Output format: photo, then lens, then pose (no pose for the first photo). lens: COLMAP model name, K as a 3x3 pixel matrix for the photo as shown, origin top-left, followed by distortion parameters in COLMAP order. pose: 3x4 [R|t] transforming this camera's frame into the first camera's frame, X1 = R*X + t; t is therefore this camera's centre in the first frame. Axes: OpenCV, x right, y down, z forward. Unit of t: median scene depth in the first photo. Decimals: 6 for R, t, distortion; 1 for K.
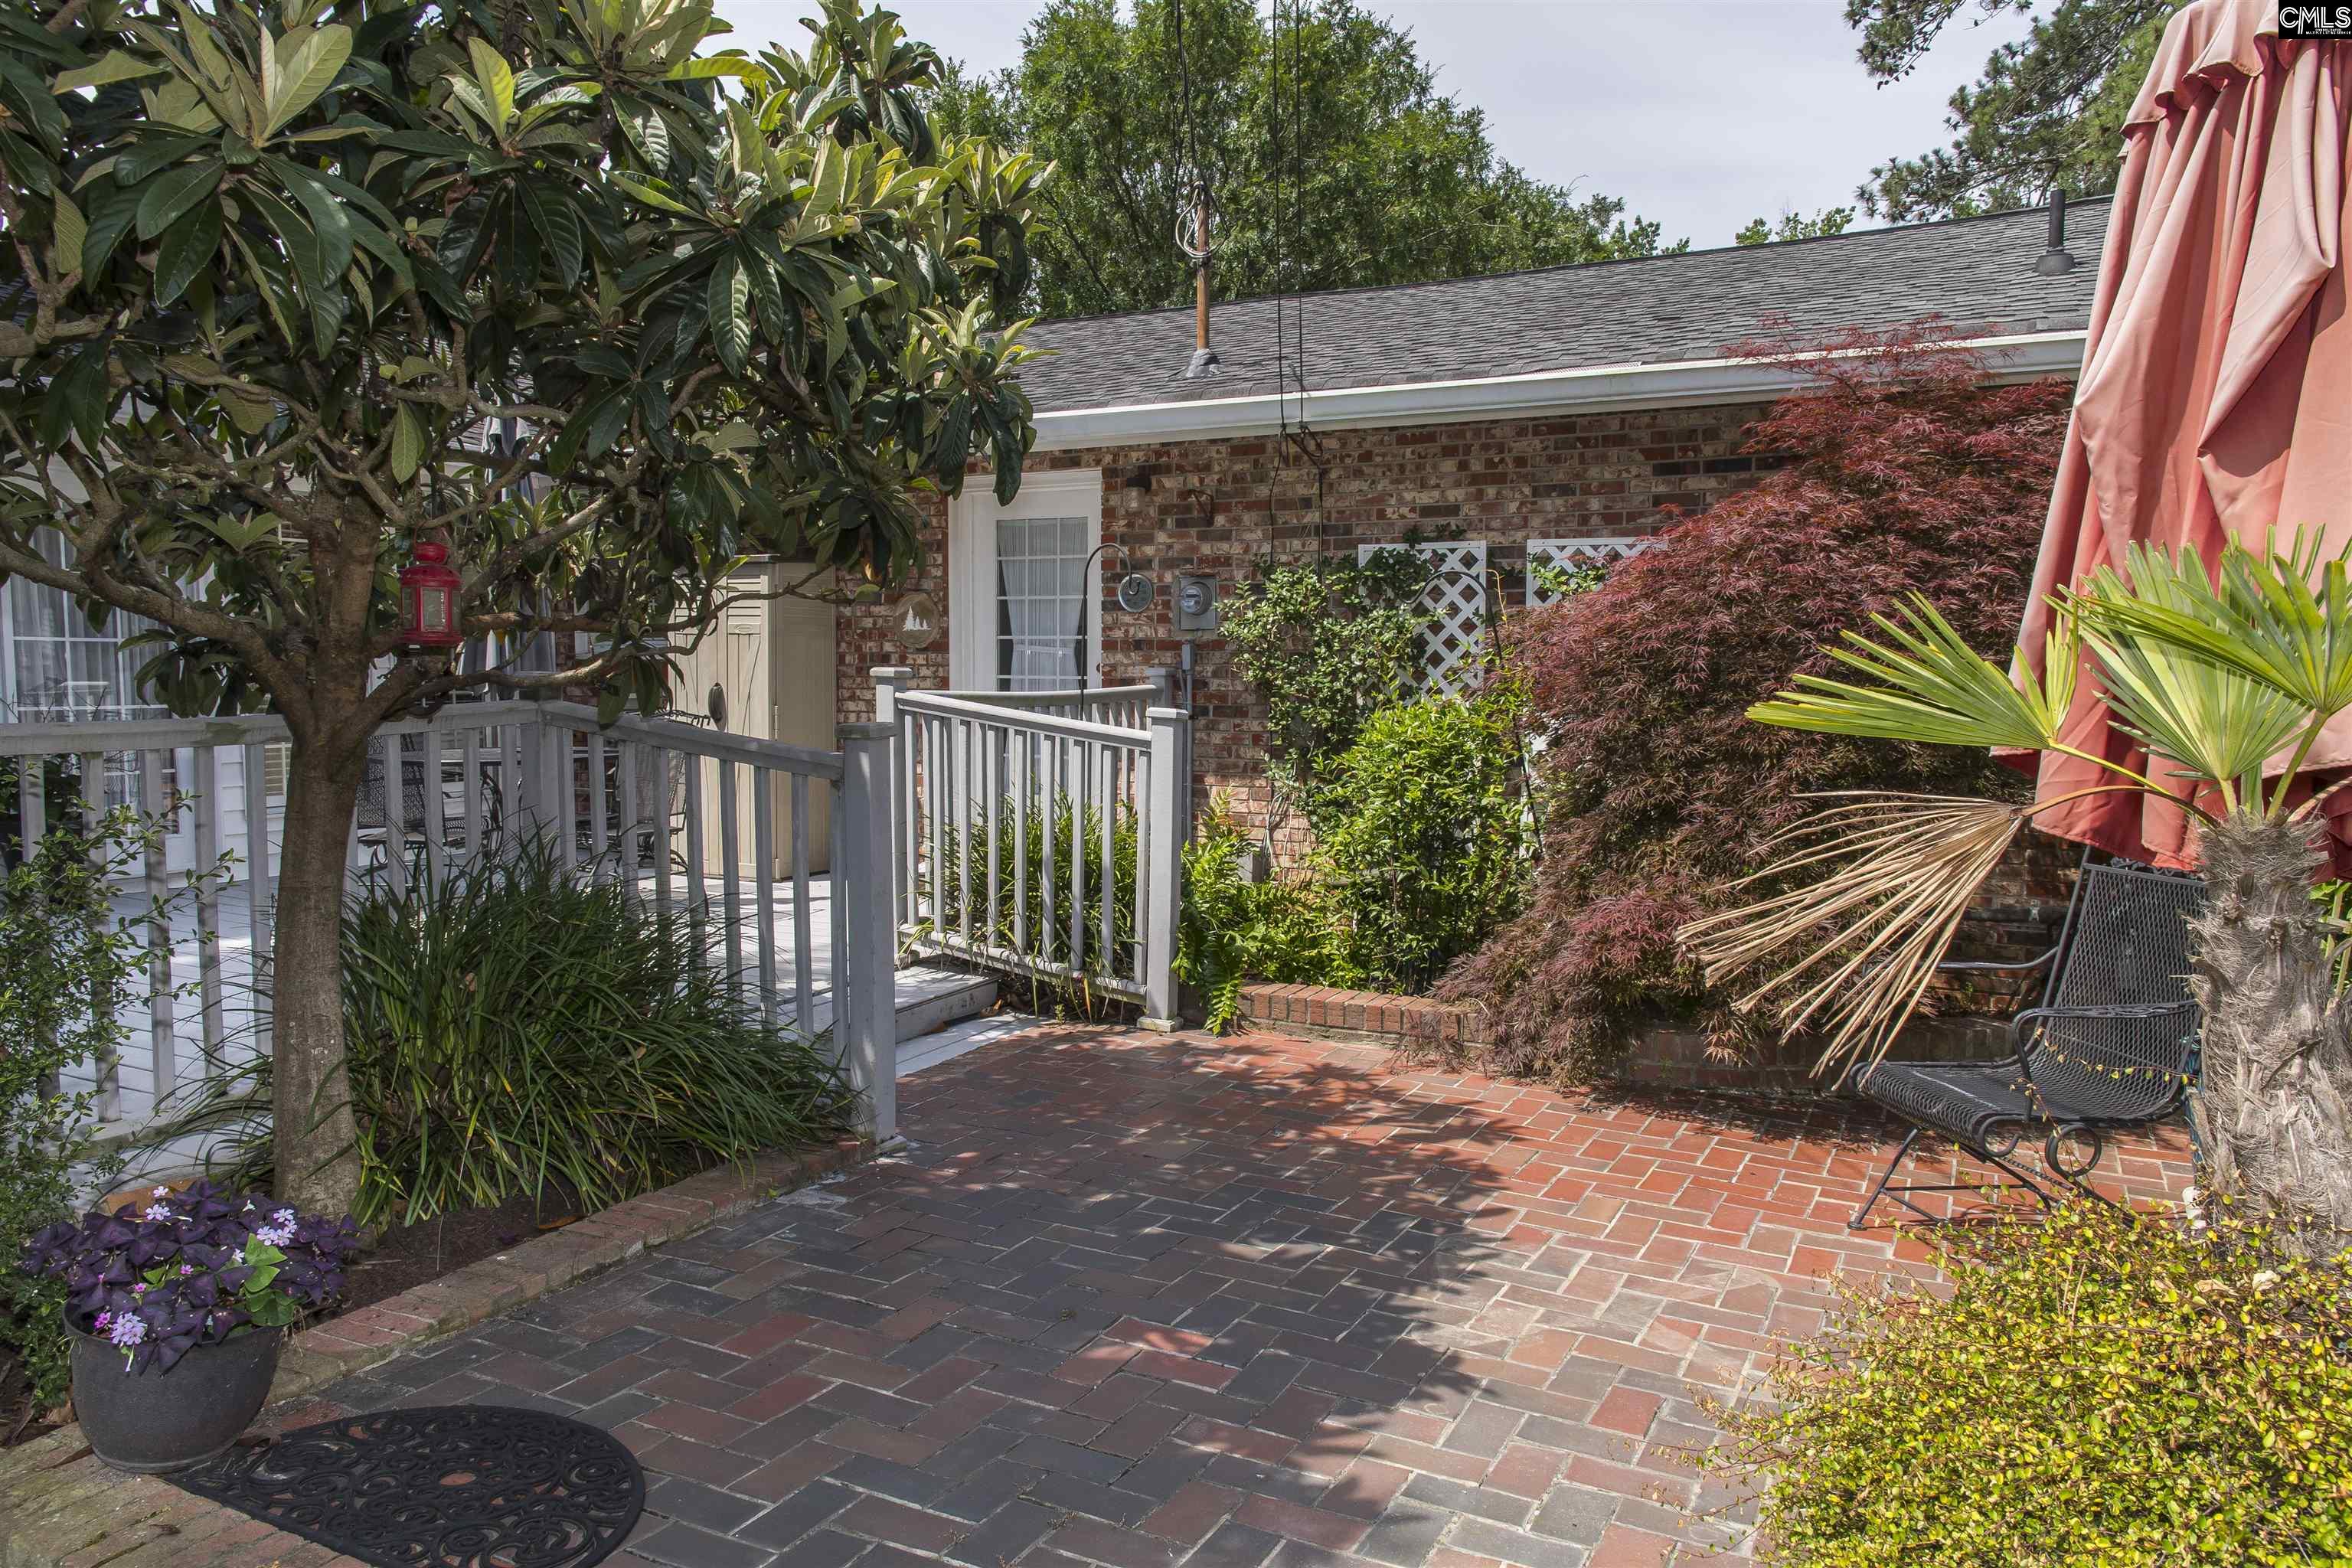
lens RADIAL K [[1609.6, 0, 1177.9], [0, 1609.6, 778.7], [0, 0, 1]] dist [0.009507, 0.008882]
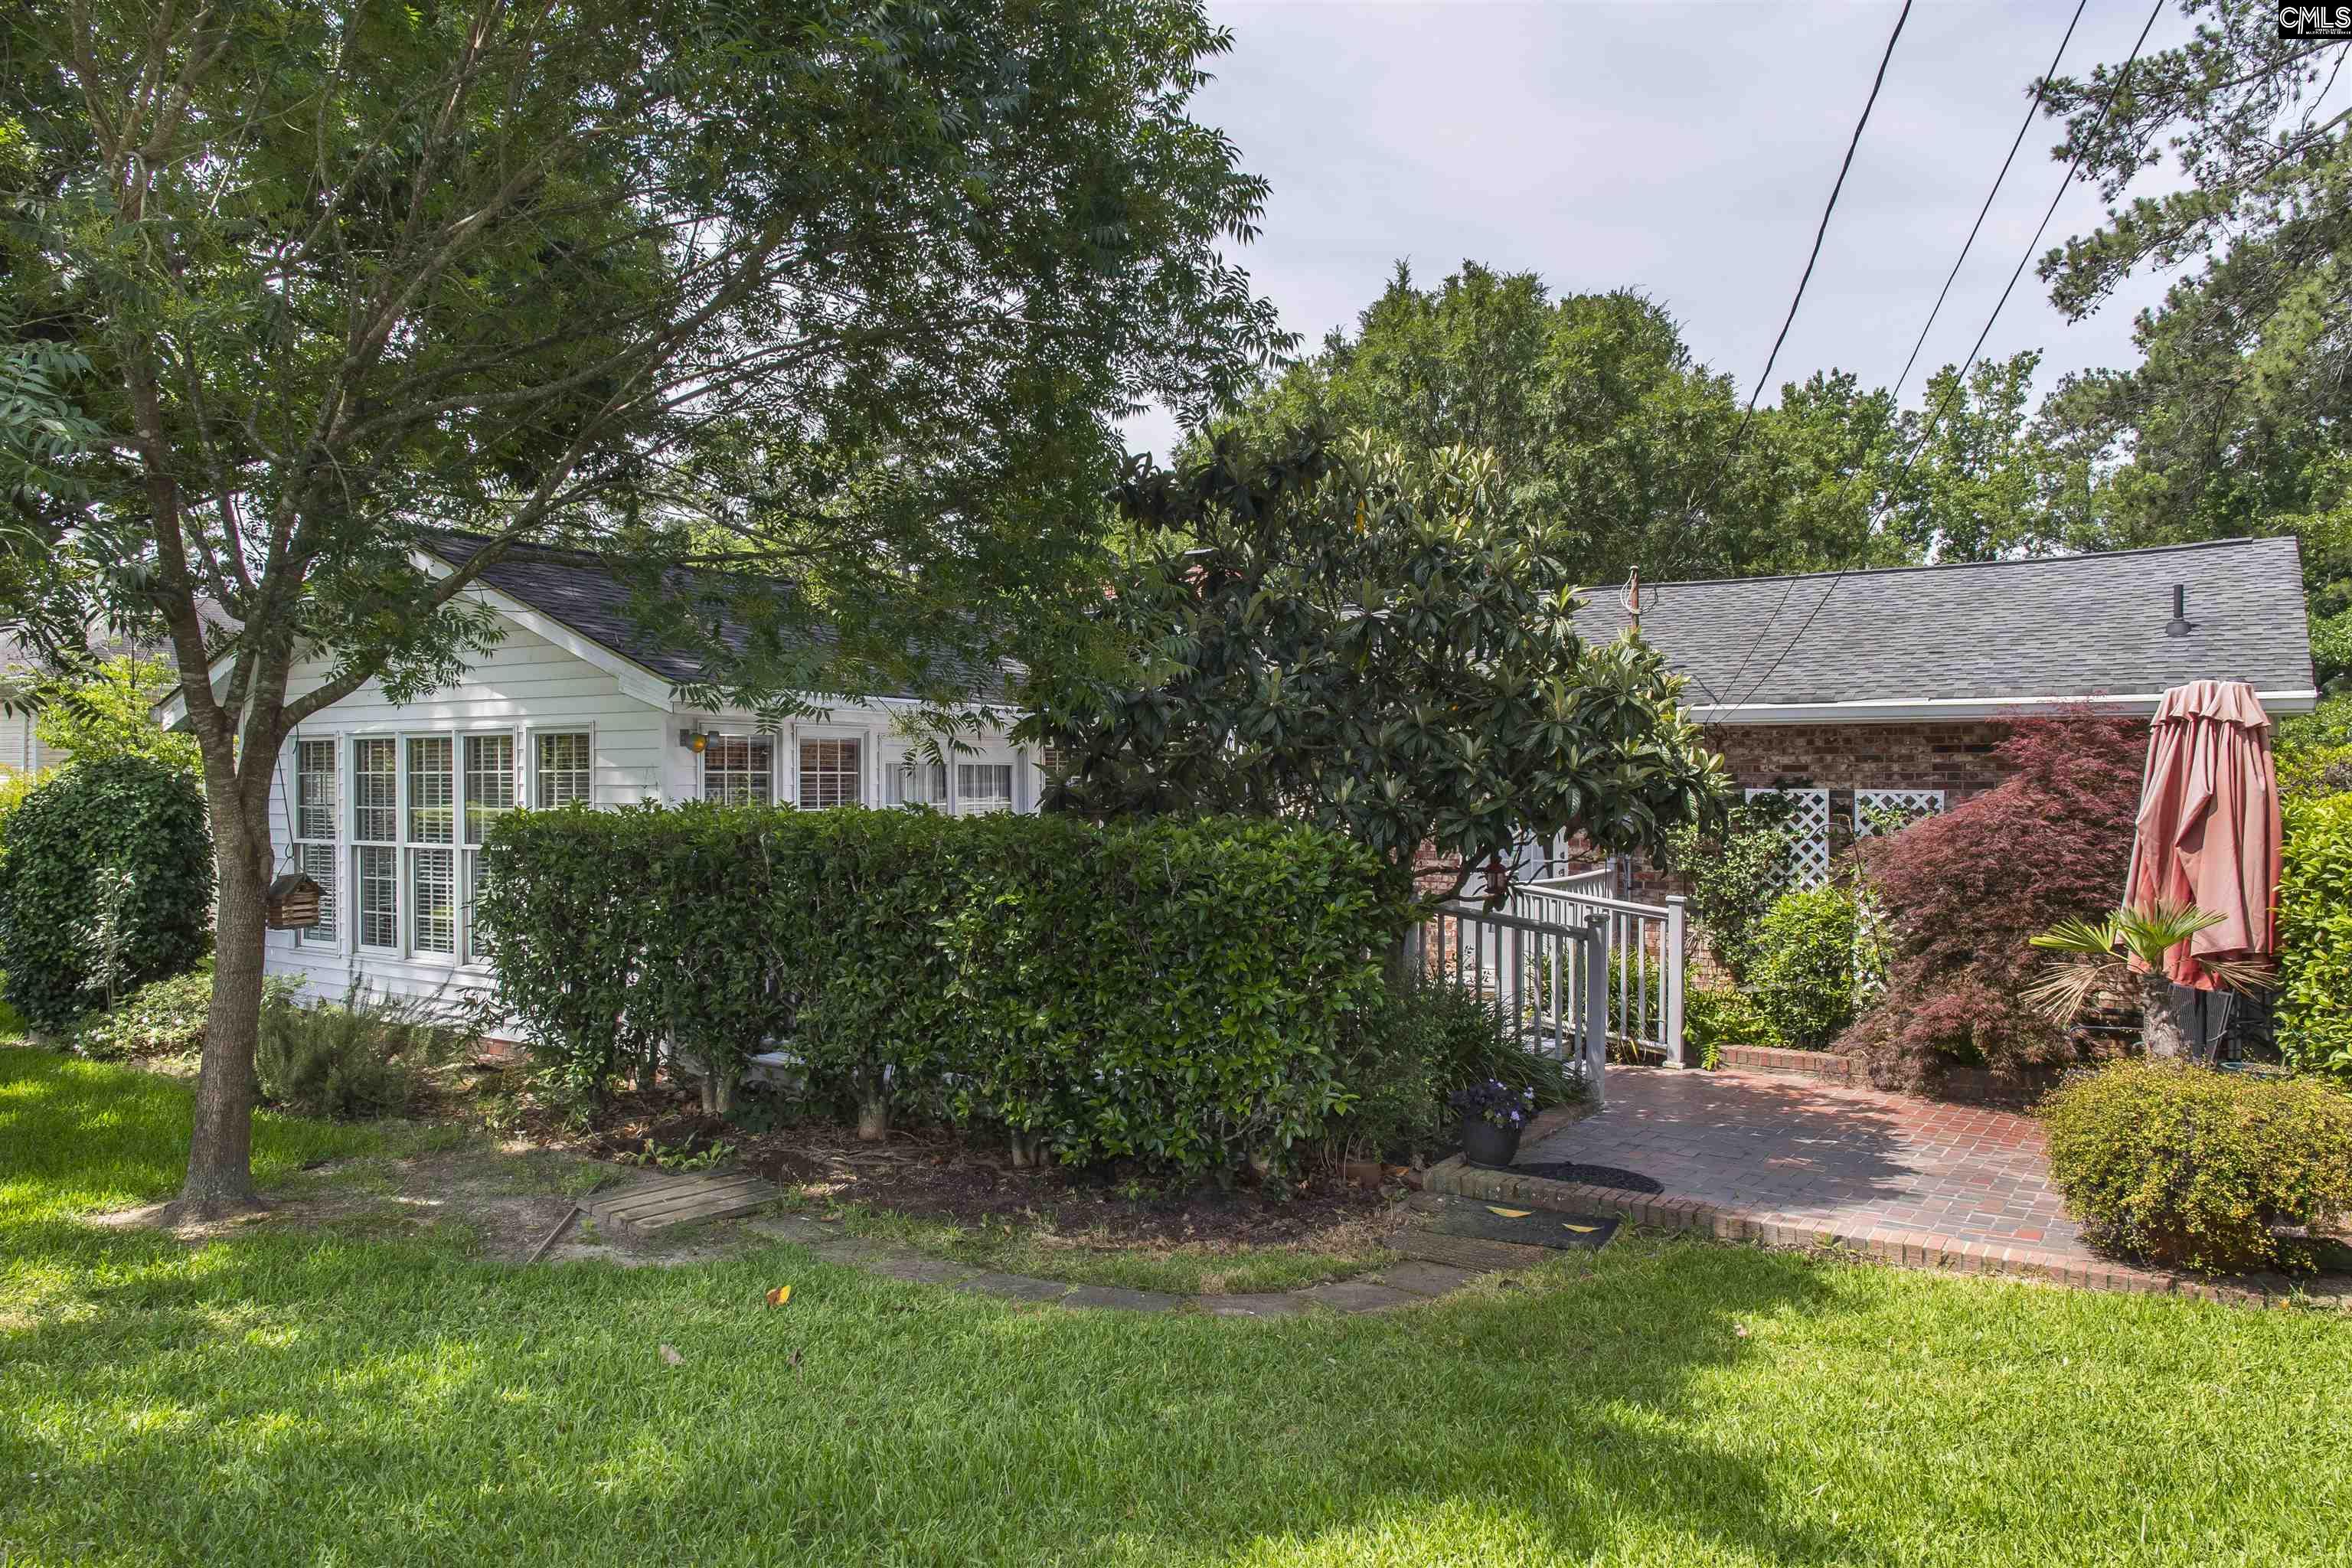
lens RADIAL K [[1609.6, 0, 1169.5], [0, 1609.6, 788.8], [0, 0, 1]] dist [0.009507, 0.008882]
pose [[0.993938, -0.004313, -0.109853, -0.328528], [-0.002812, 0.997906, -0.064618, -0.038410], [0.109902, 0.064535, 0.991845, -0.800294]]
